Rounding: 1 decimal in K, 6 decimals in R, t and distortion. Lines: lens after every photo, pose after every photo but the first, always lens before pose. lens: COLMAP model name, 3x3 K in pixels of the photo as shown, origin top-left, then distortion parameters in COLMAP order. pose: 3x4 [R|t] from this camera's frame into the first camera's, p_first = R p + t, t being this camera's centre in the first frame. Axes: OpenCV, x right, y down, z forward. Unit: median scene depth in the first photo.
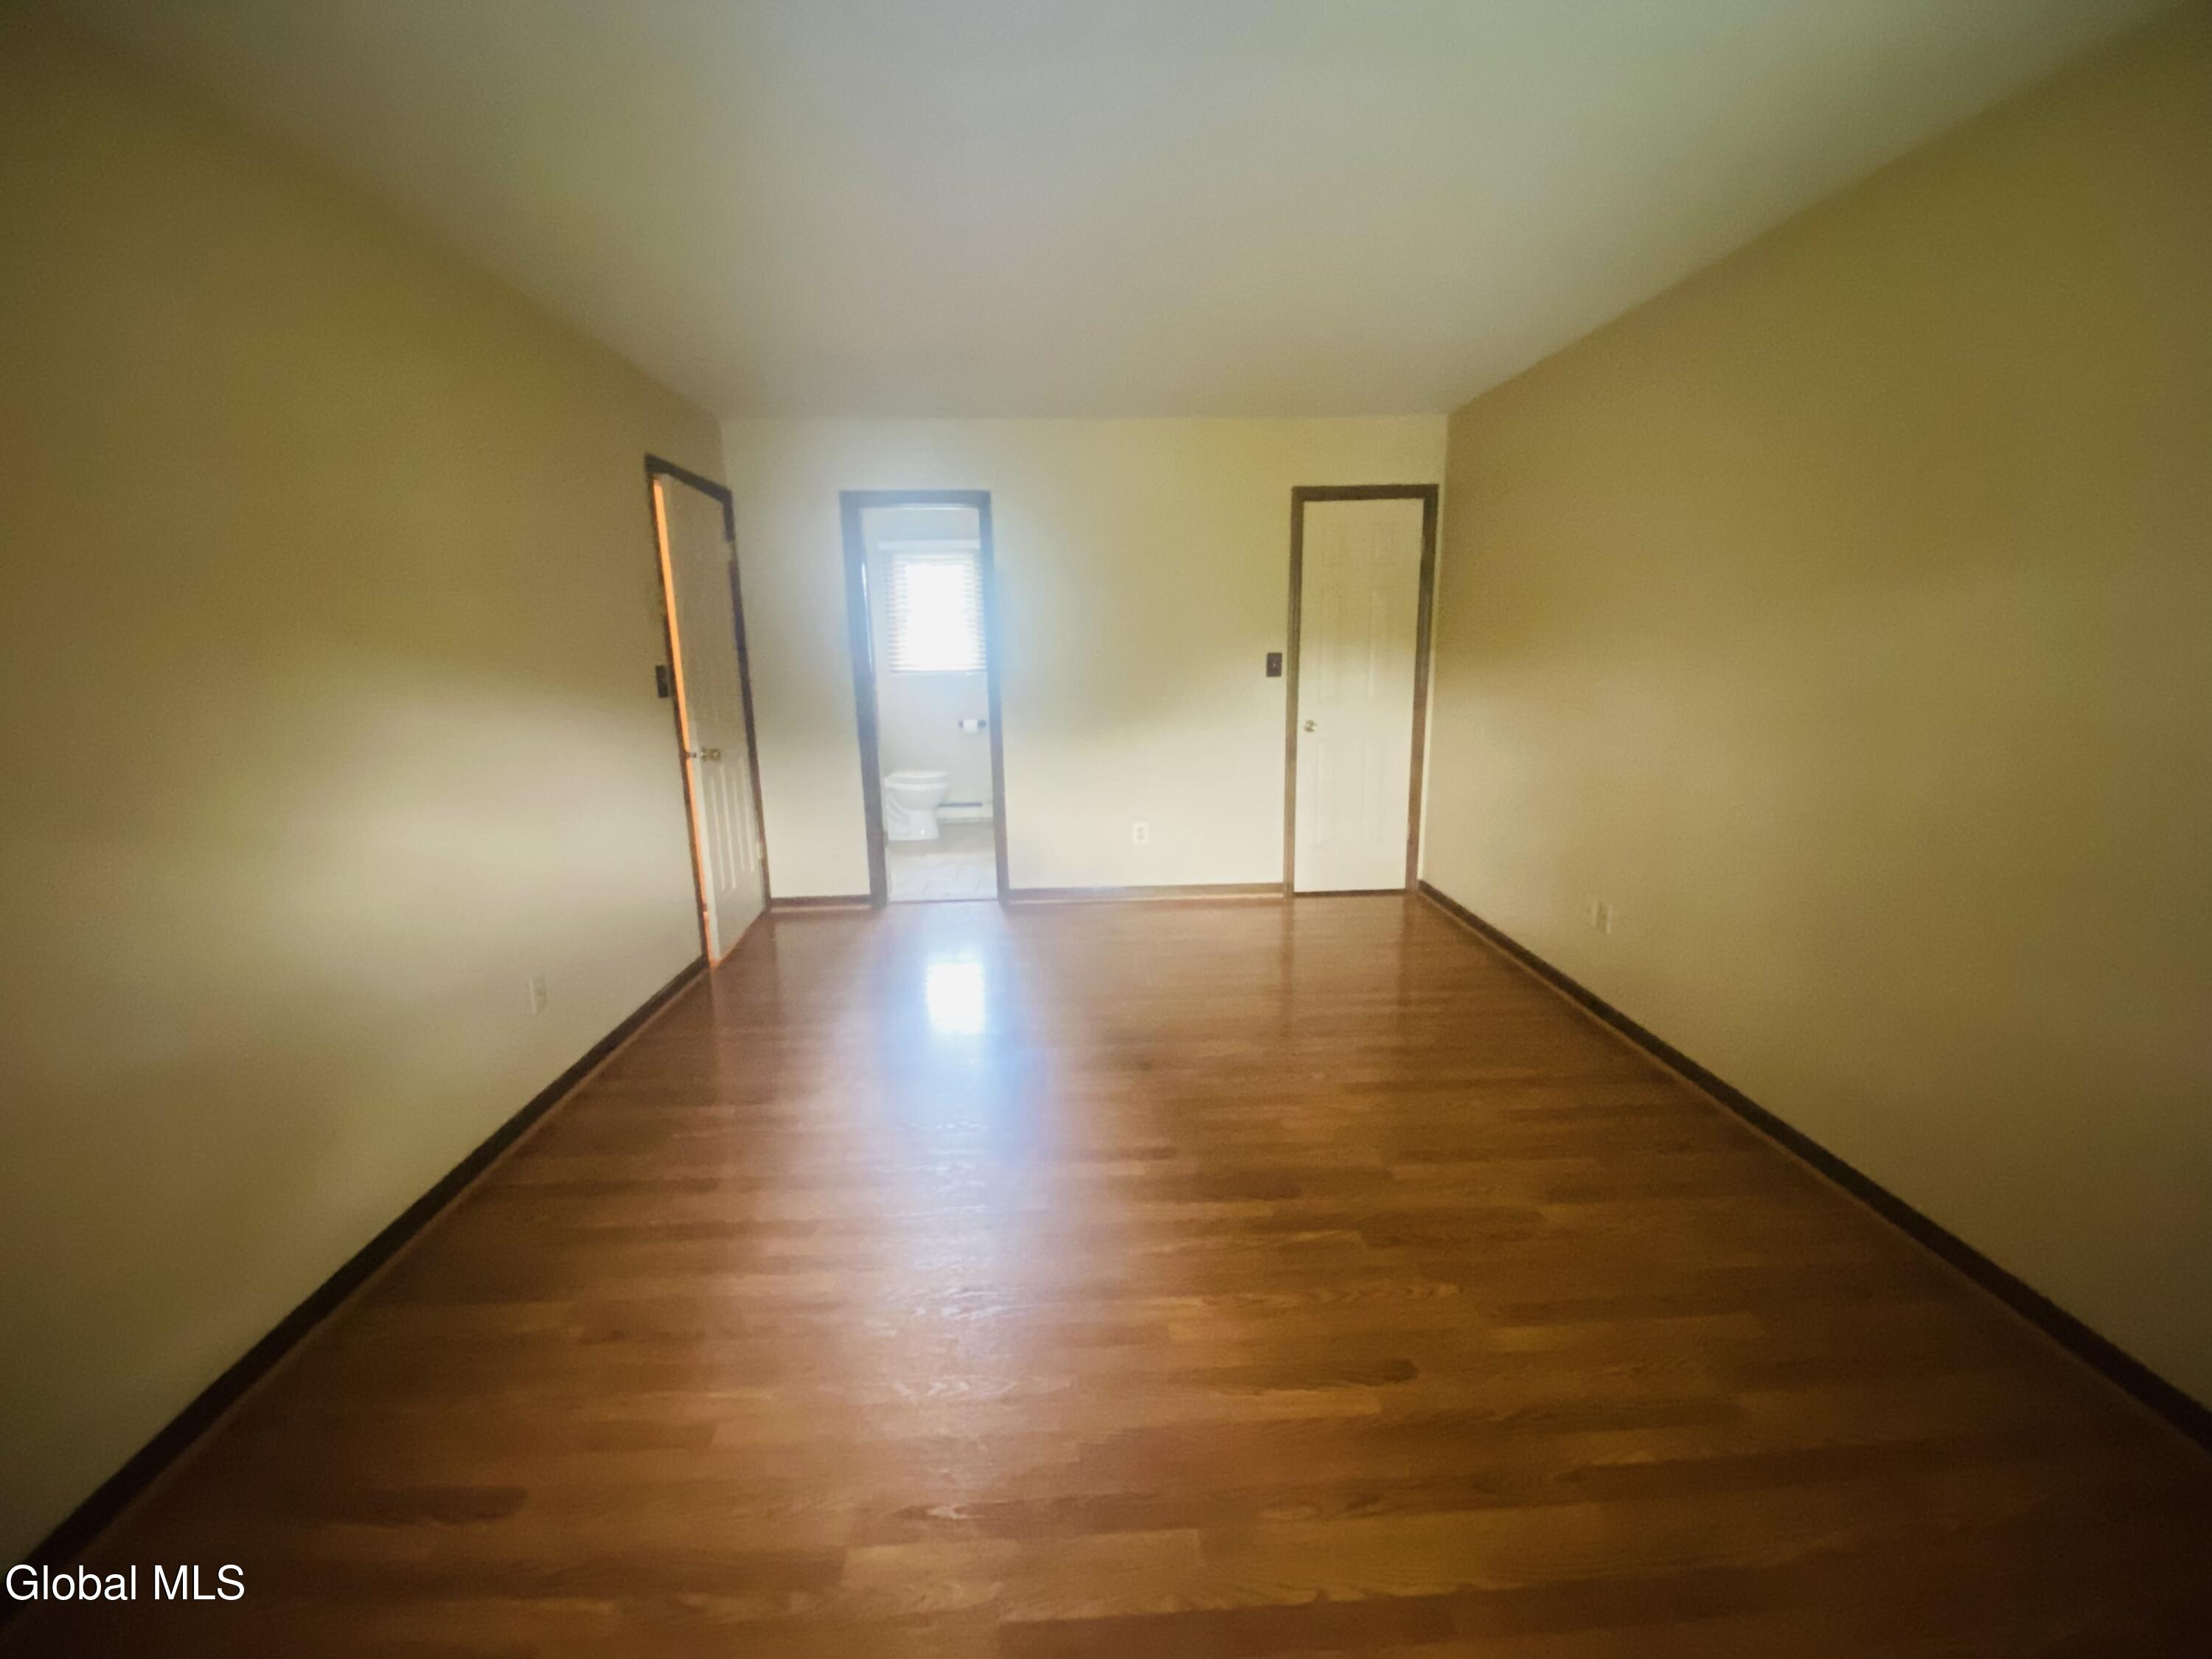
lens RADIAL K [[903.2, 0, 1111.1], [0, 903.2, 832.1], [0, 0, 1]] dist [-0.000186, -0.010086]
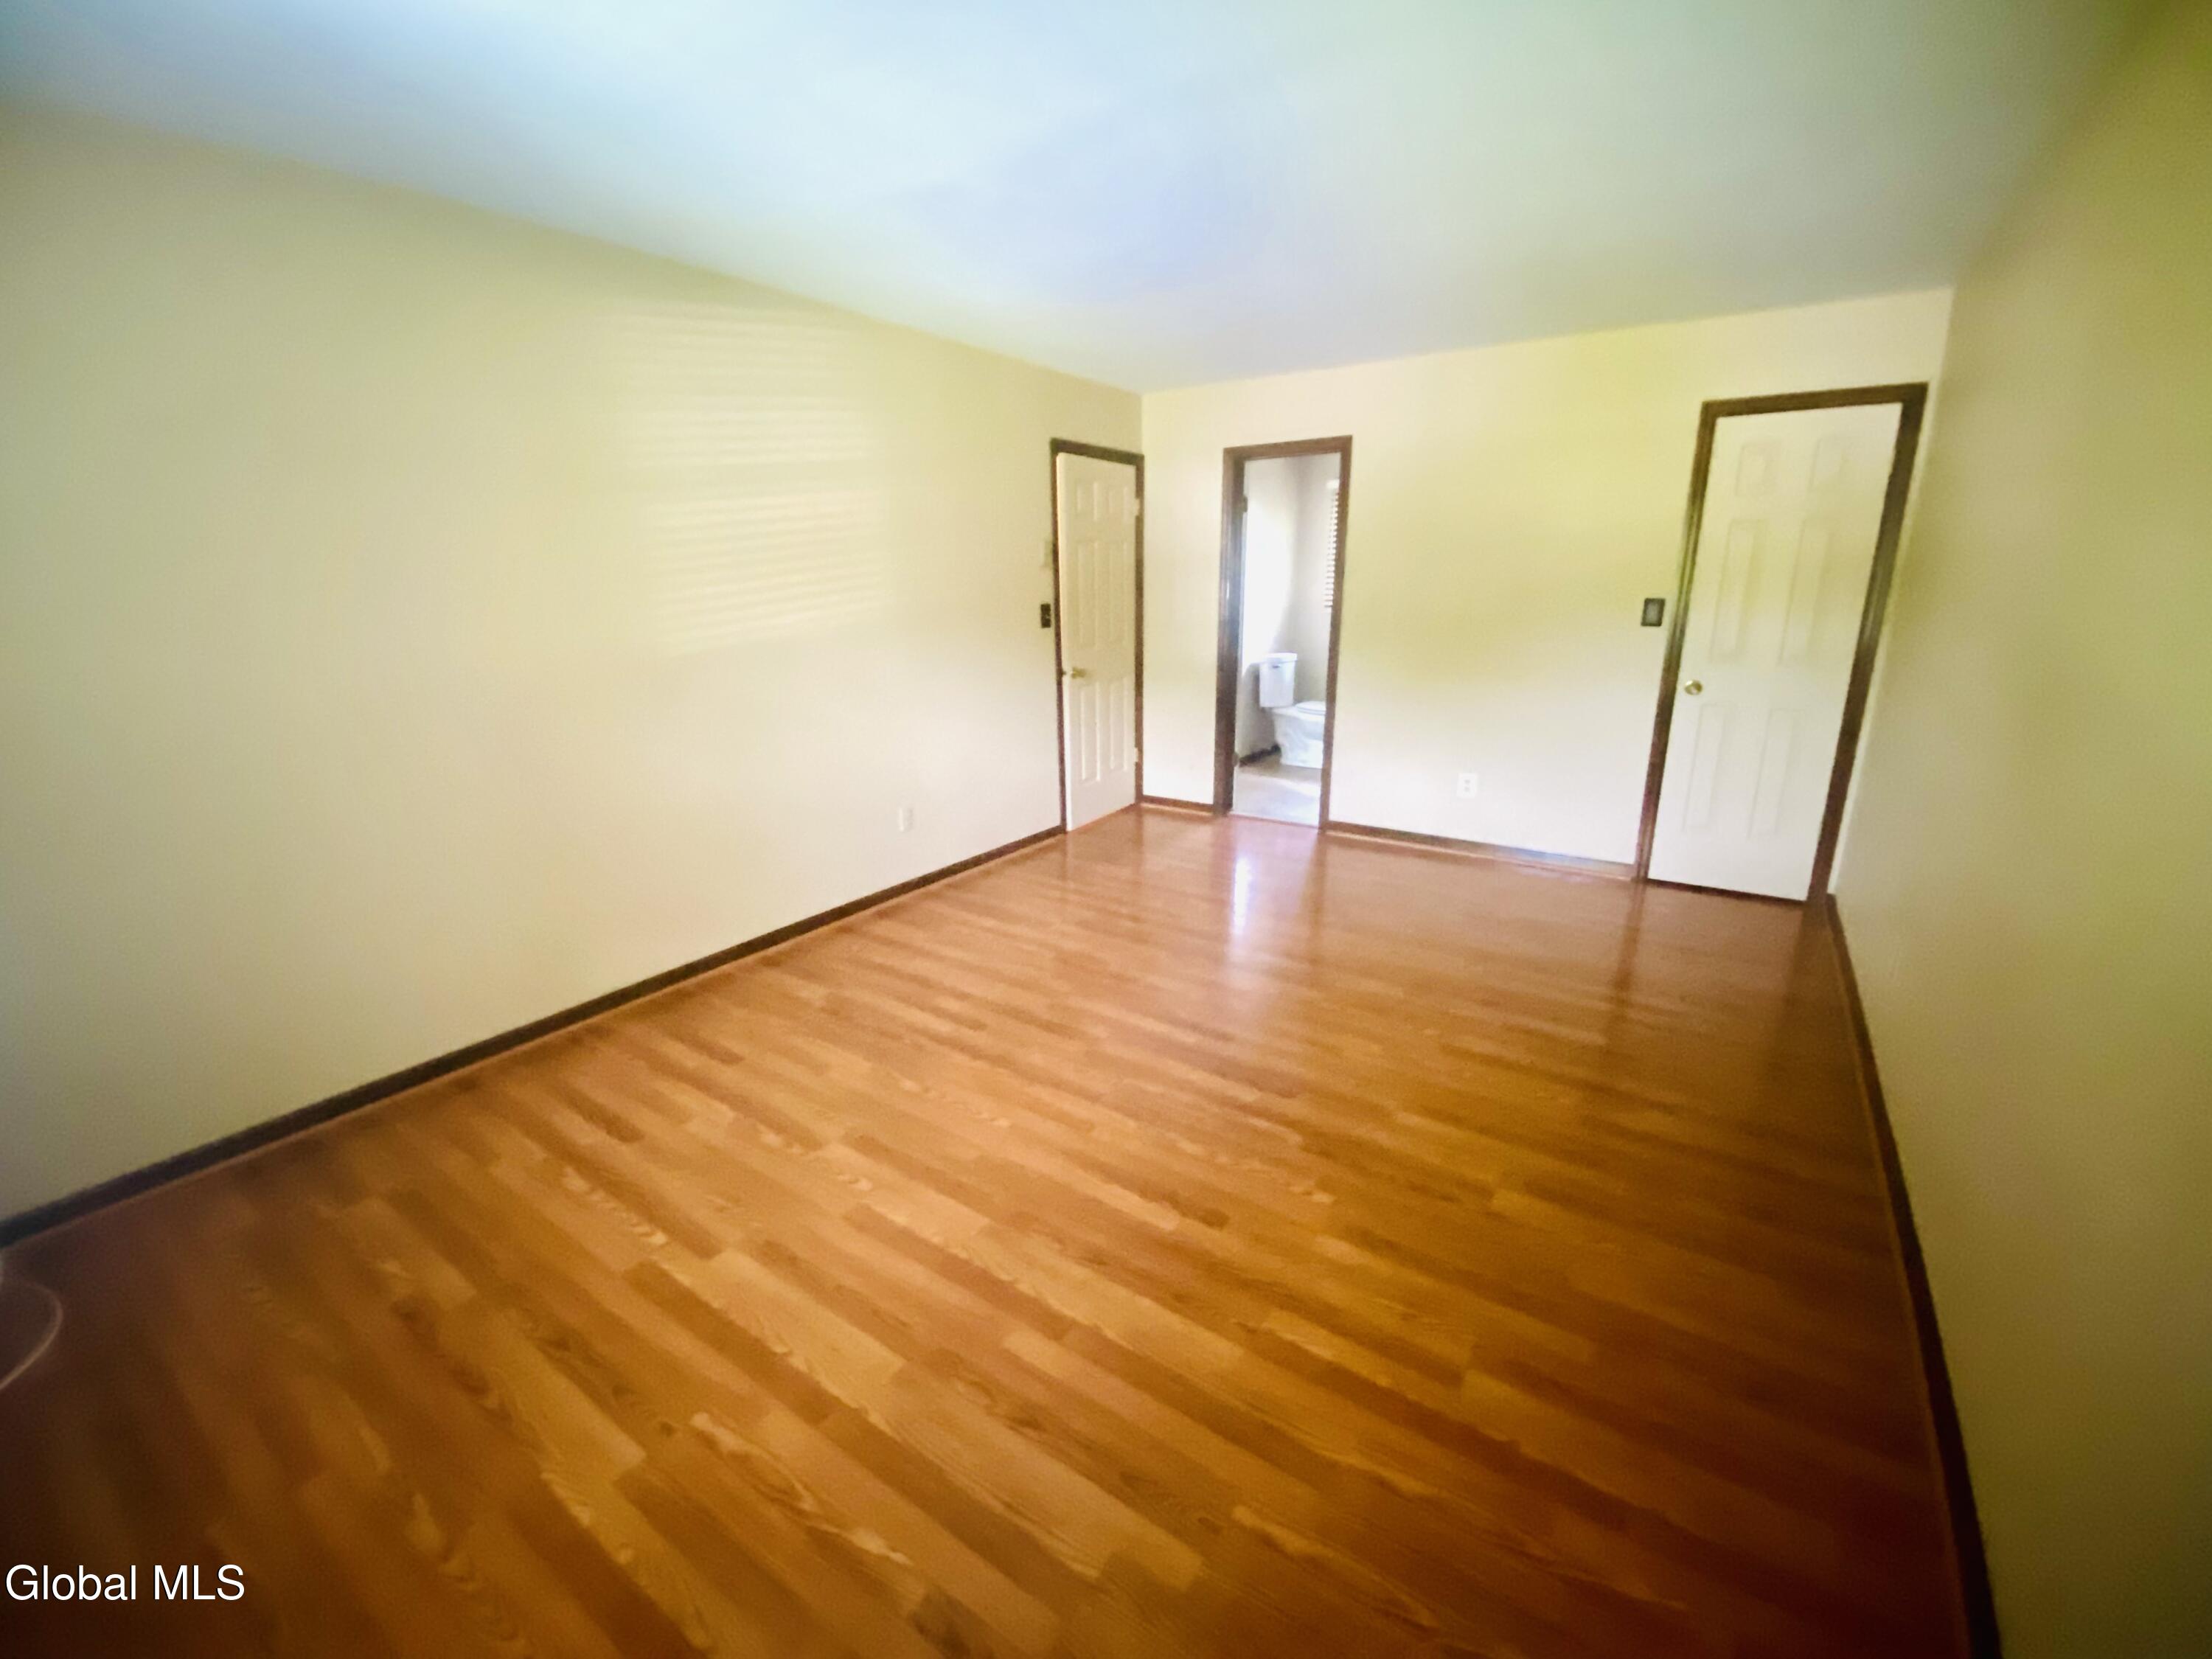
lens RADIAL K [[903.2, 0, 1099.3], [0, 903.2, 831.2], [0, 0, 1]] dist [-0.000186, -0.010086]
pose [[0.791306, 0.171409, -0.586902, 0.413958], [-0.129682, 0.985111, 0.112862, -0.011893], [0.597510, -0.013198, 0.801753, -0.021626]]
